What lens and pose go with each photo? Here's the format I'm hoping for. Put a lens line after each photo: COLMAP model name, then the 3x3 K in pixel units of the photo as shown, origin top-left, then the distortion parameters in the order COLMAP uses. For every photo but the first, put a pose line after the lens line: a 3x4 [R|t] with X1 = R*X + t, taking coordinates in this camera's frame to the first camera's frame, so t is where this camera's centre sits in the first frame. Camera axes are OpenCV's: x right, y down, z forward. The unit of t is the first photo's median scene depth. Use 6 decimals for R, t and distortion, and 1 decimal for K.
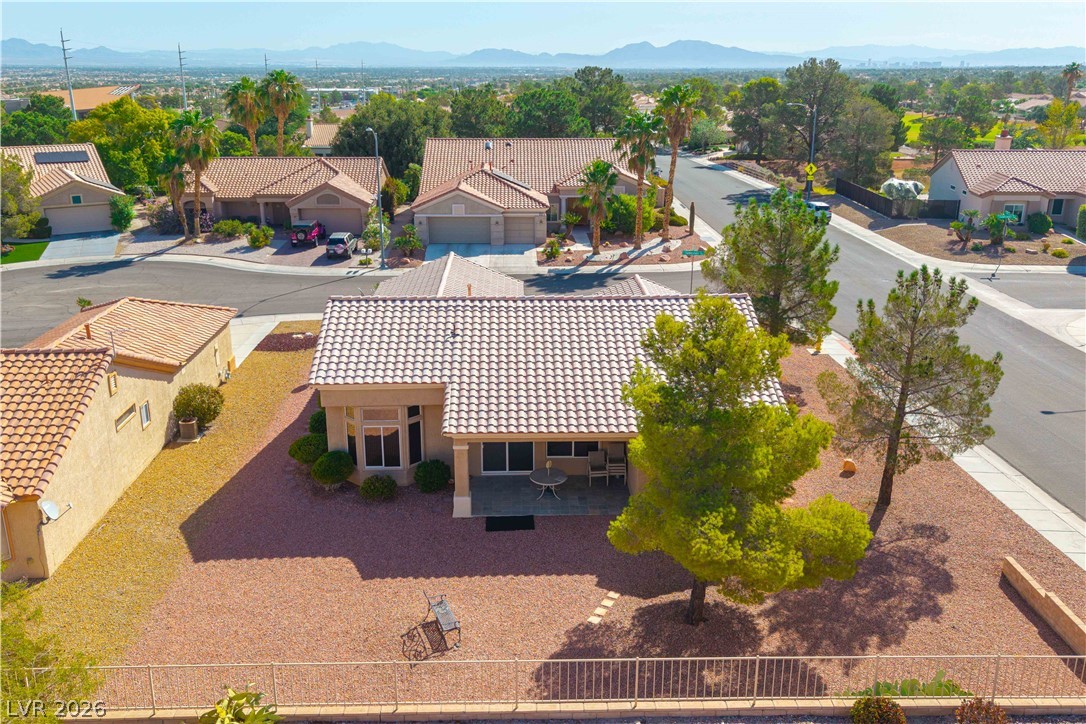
lens RADIAL K [[934.5, 0, 546.2], [0, 934.5, 368.2], [0, 0, 1]] dist [0.022119, 0.000568]
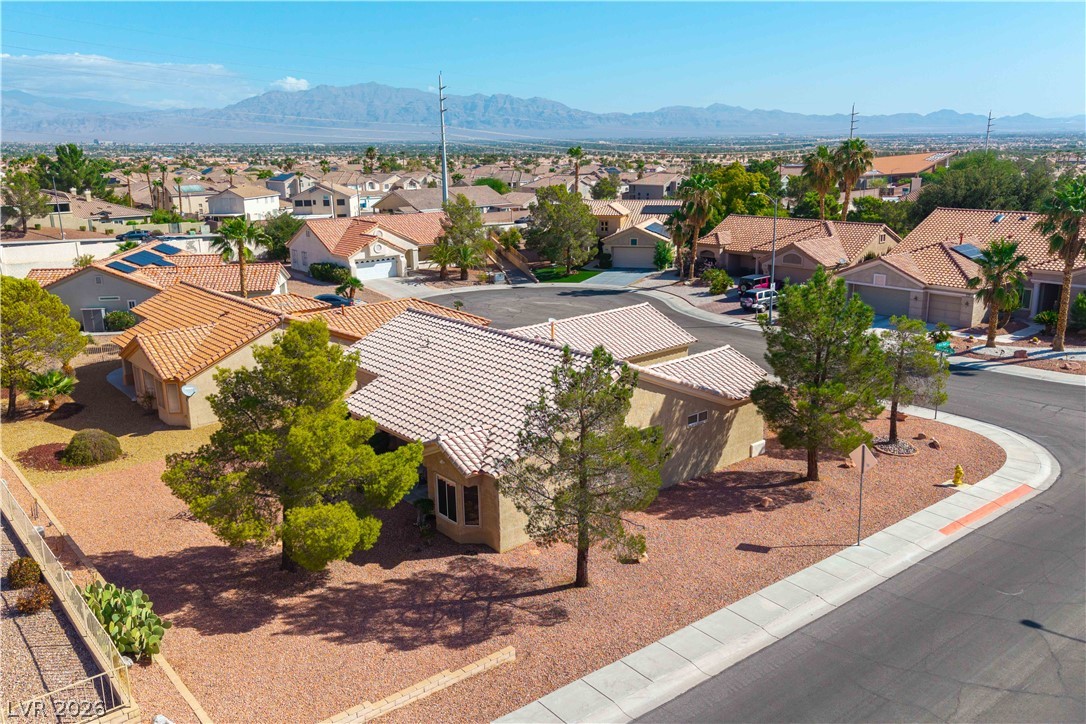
lens RADIAL K [[934.5, 0, 548.8], [0, 934.5, 357.0], [0, 0, 1]] dist [0.022119, 0.000568]
pose [[0.603490, 0.170726, -0.778879, 0.457379], [-0.229175, 0.972732, 0.035648, -0.047964], [0.763727, 0.156987, 0.626160, 0.146851]]
